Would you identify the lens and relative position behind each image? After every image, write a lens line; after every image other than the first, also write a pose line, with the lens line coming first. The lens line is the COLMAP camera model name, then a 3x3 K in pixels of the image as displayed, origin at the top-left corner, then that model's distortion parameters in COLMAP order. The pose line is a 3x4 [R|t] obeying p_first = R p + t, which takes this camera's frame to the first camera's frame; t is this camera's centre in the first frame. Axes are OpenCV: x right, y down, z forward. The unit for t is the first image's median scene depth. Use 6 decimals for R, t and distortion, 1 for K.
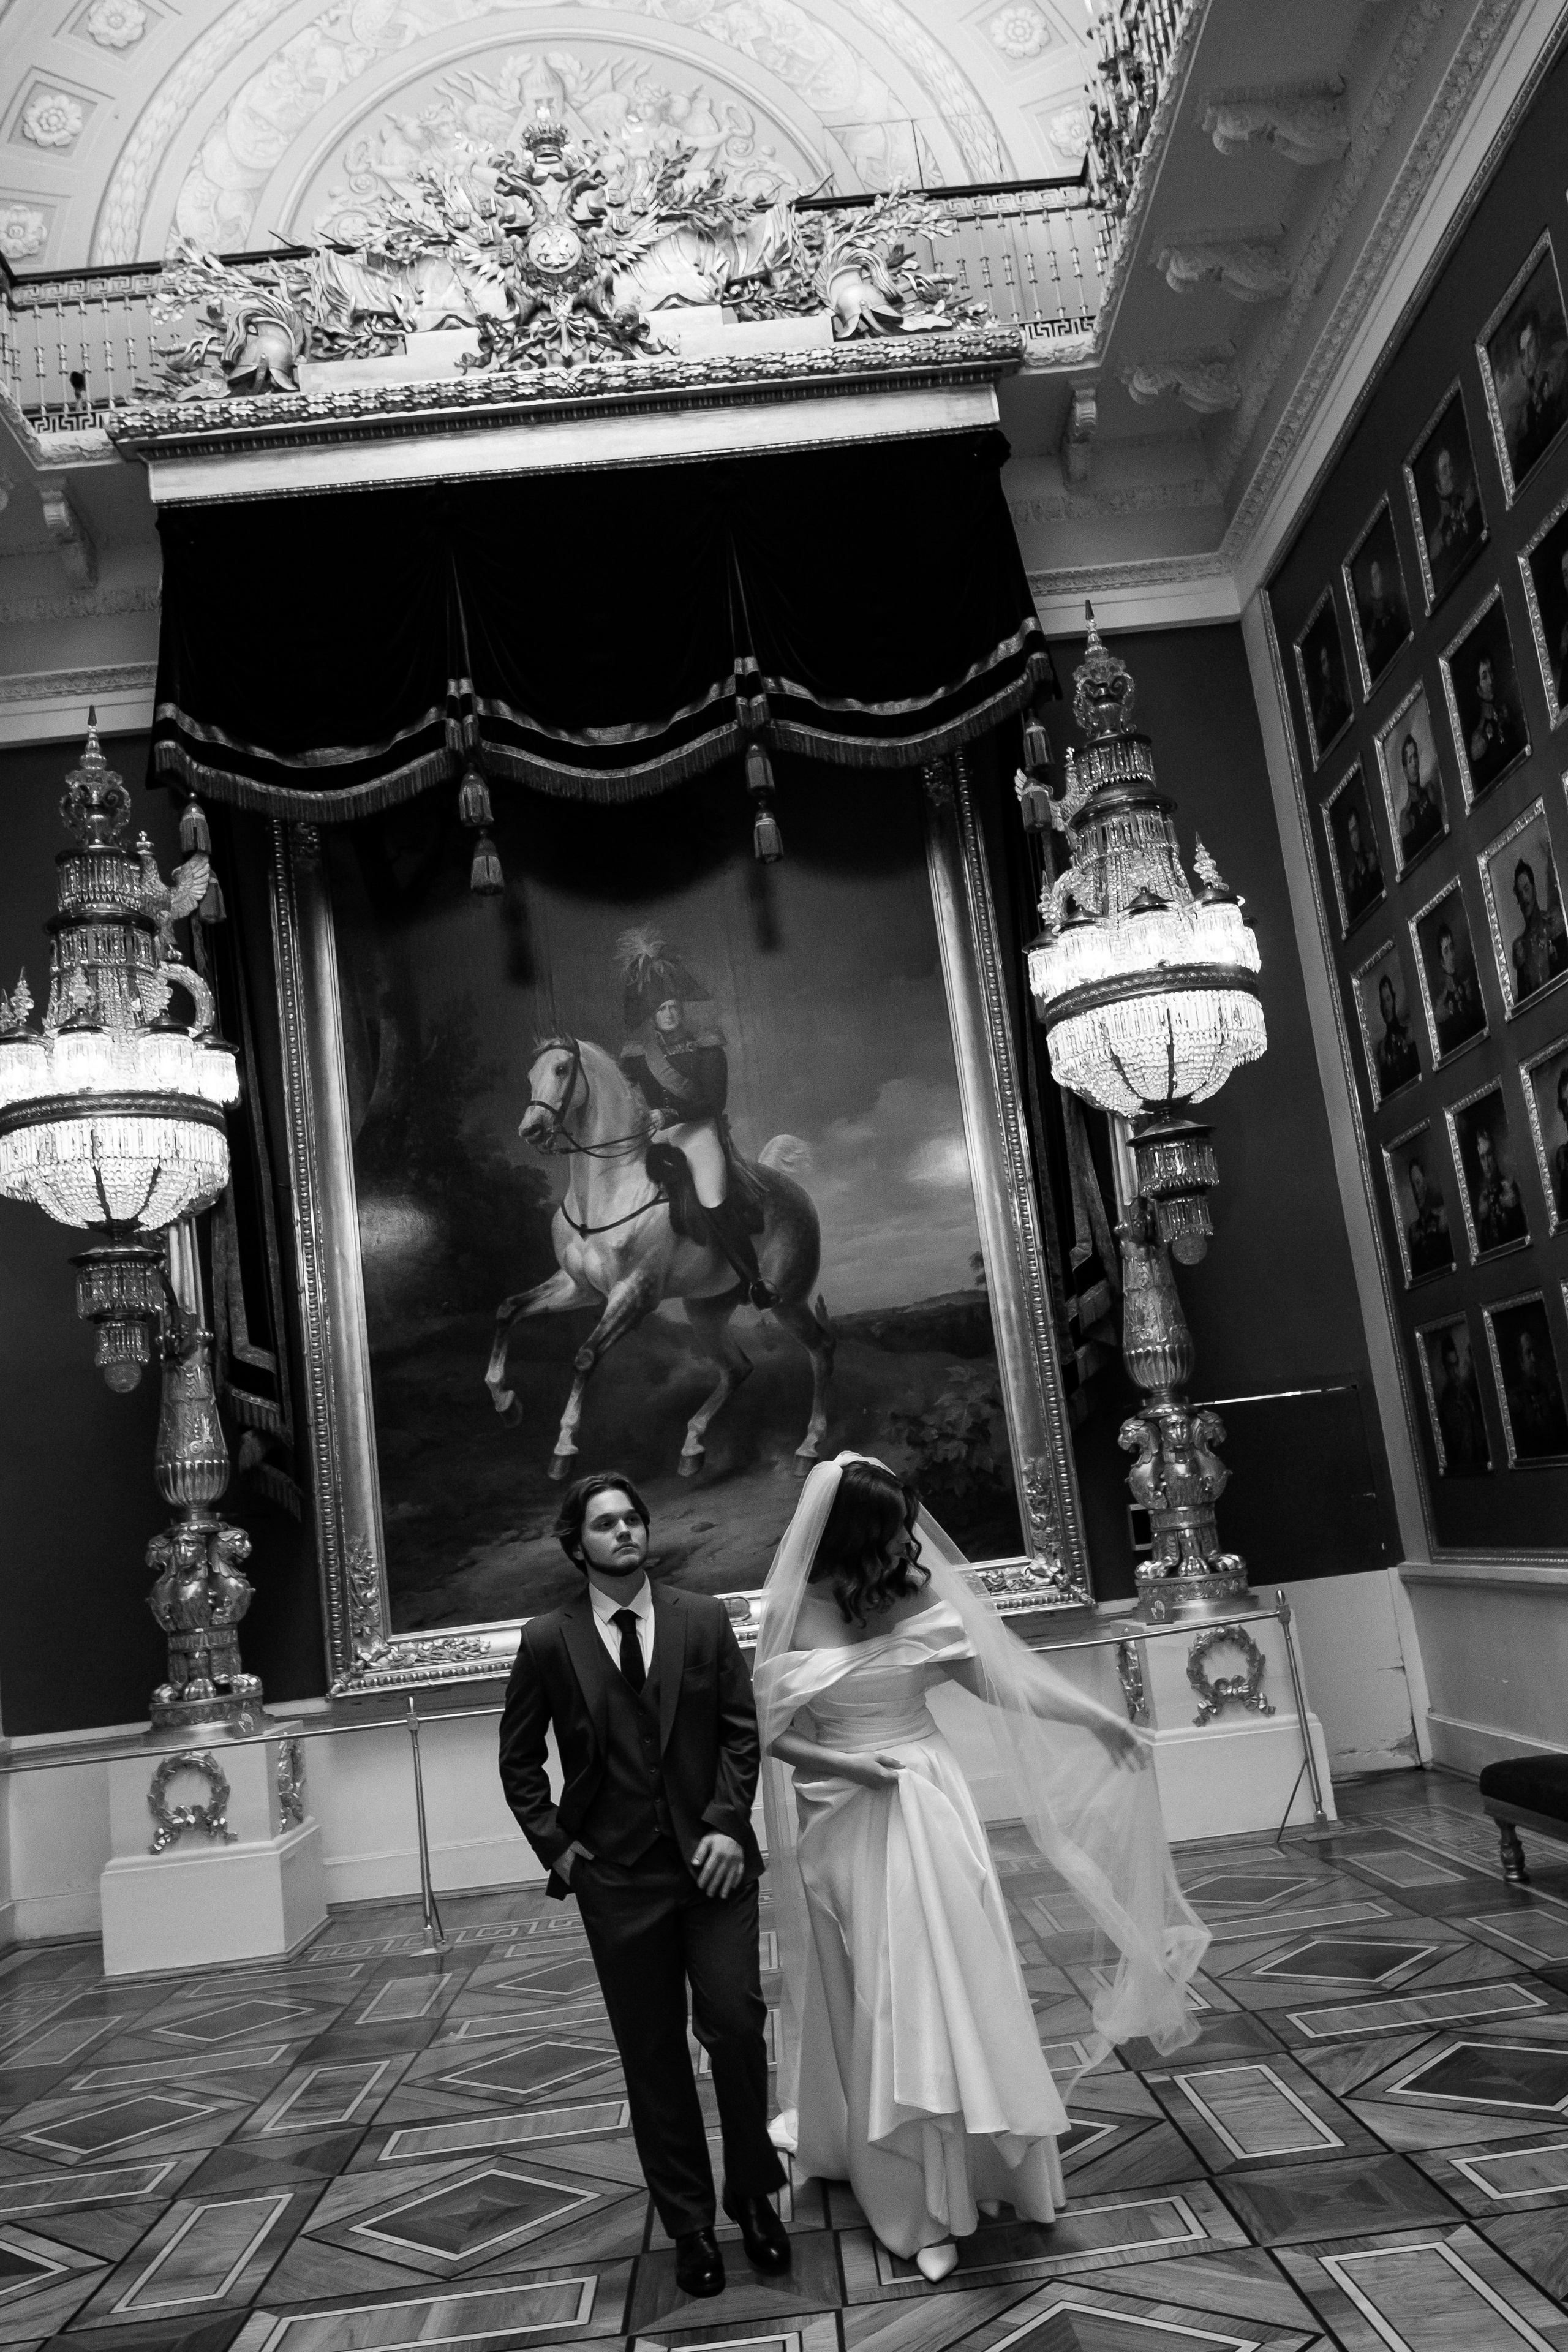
lens RADIAL K [[1559.3, 0, 805.3], [0, 1559.3, 1164.1], [0, 0, 1]] dist [-0.007676, 0.004332]
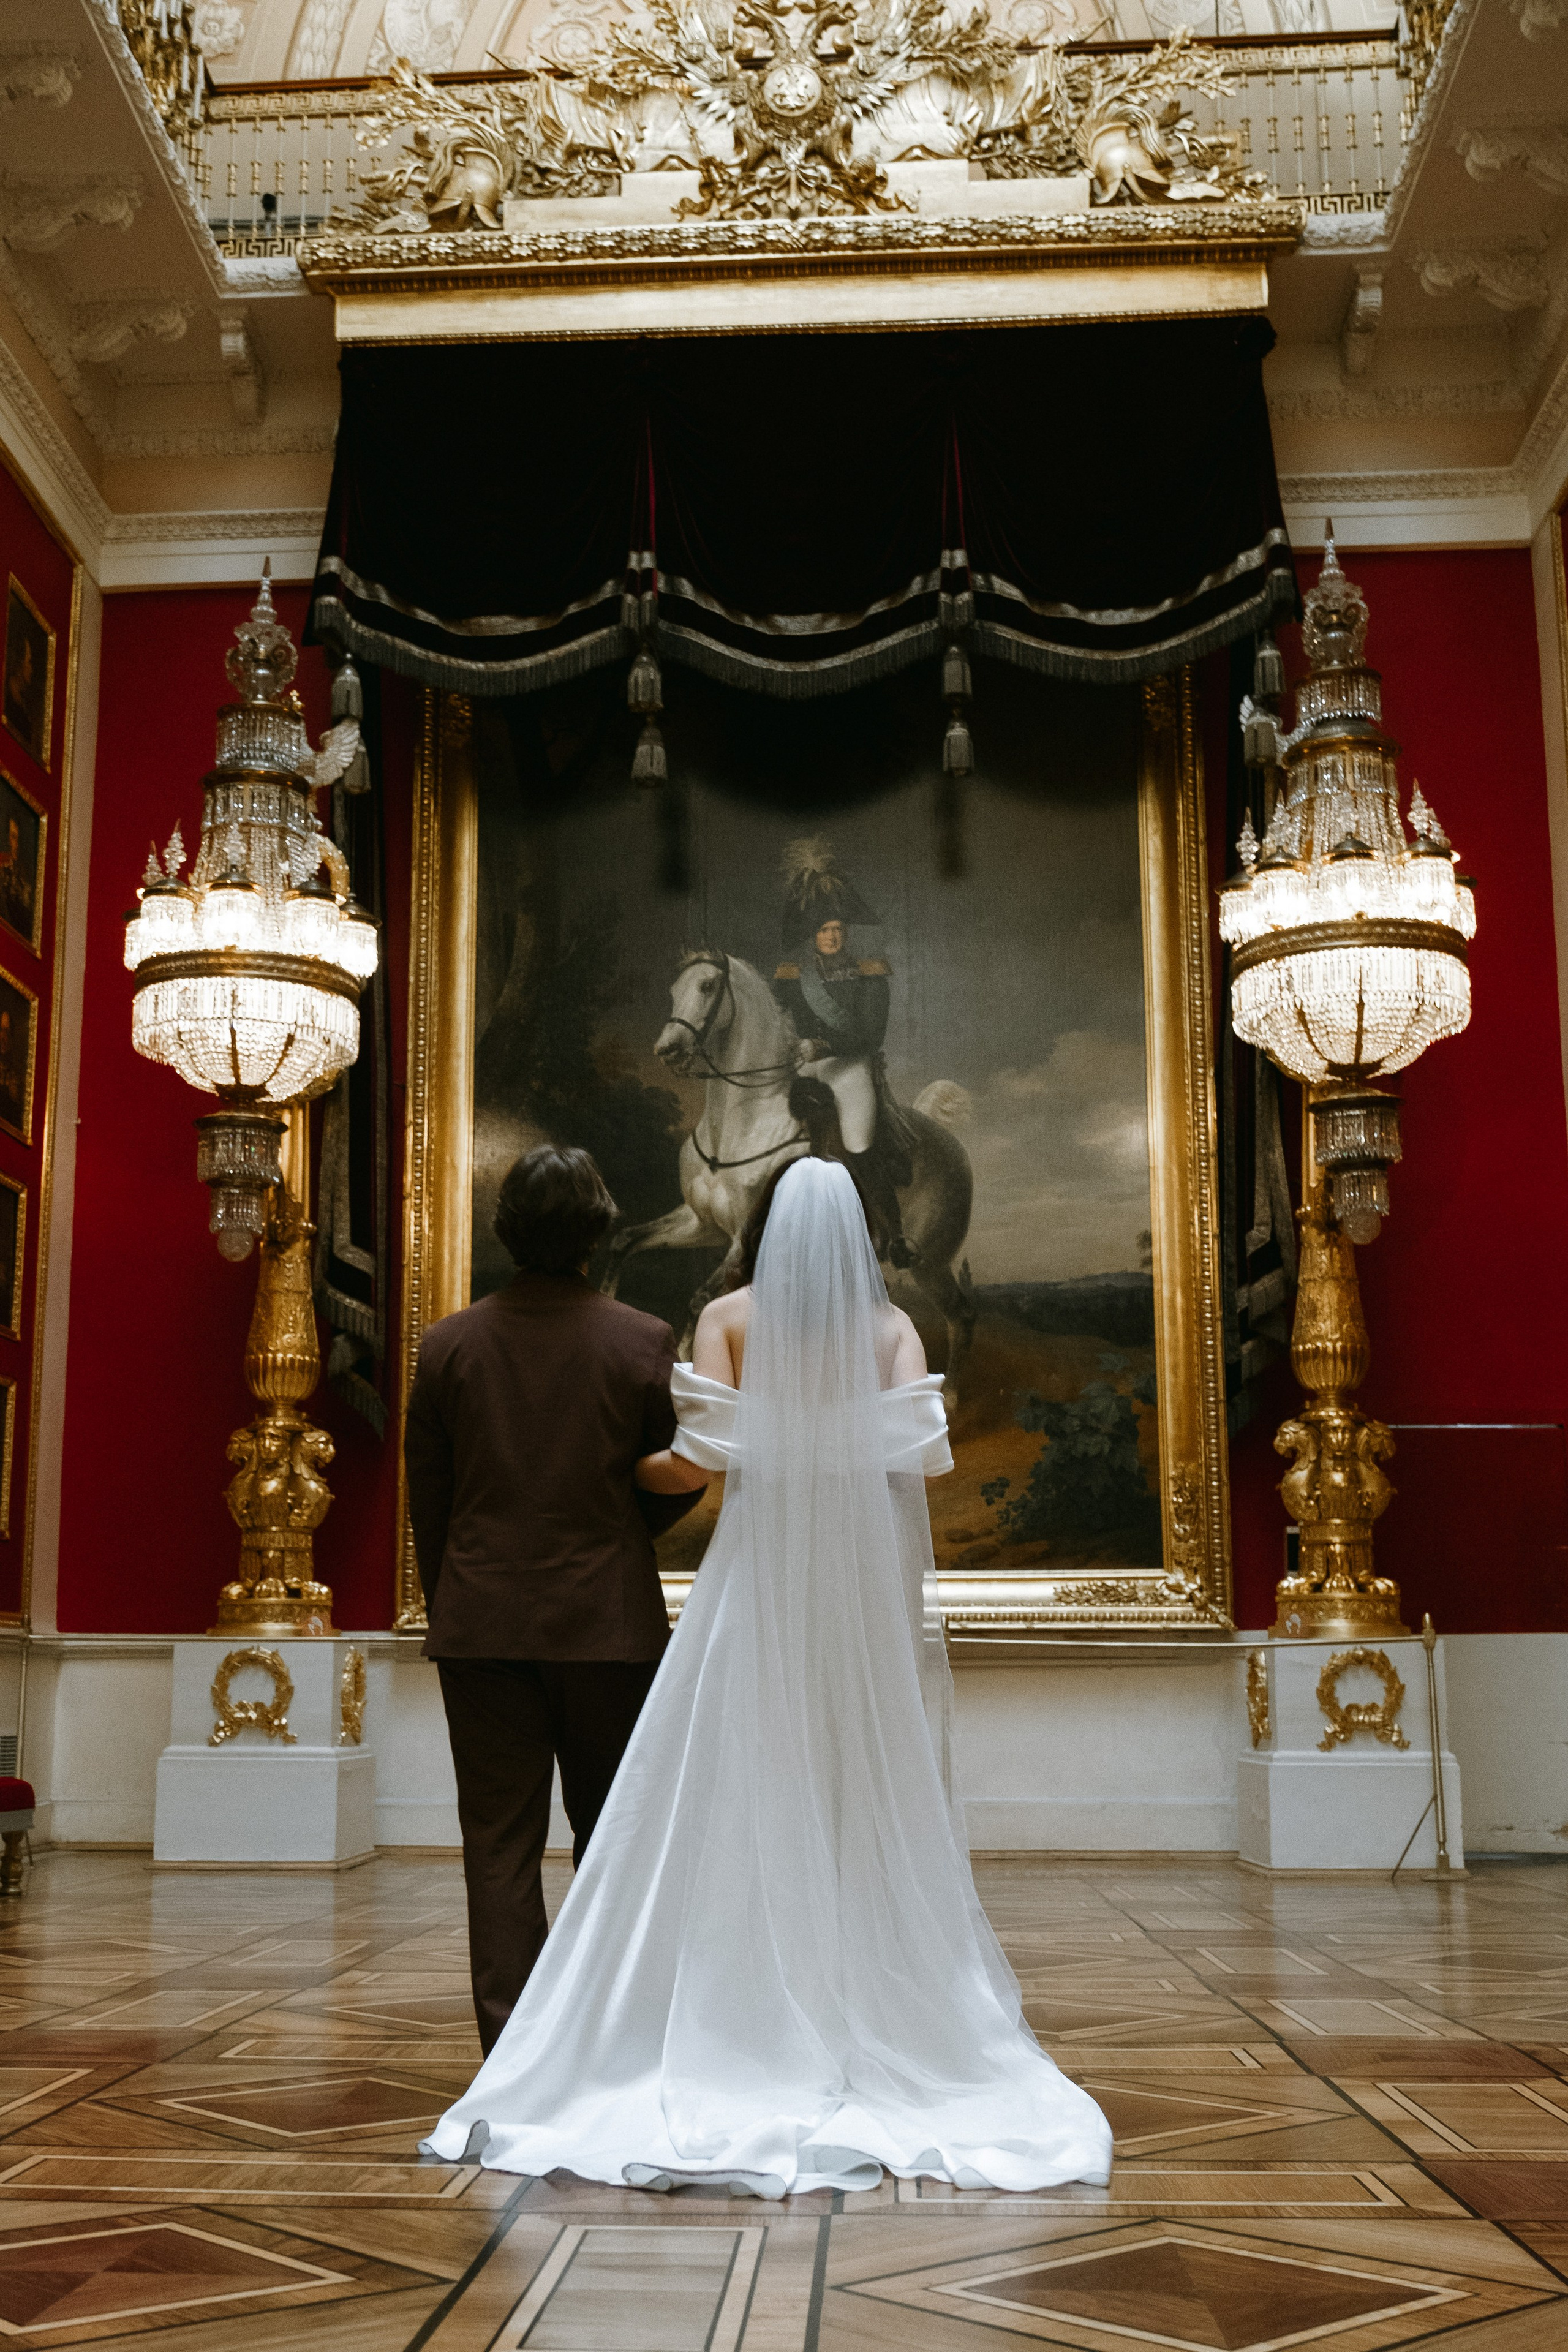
lens RADIAL K [[2062.1, 0, 778.7], [0, 2062.1, 1193.0], [0, 0, 1]] dist [-0.033055, 0.027305]
pose [[0.988989, 0.102417, -0.106826, 0.025965], [-0.102183, 0.994736, 0.007678, 0.047575], [0.107050, 0.003323, 0.994248, -0.196235]]
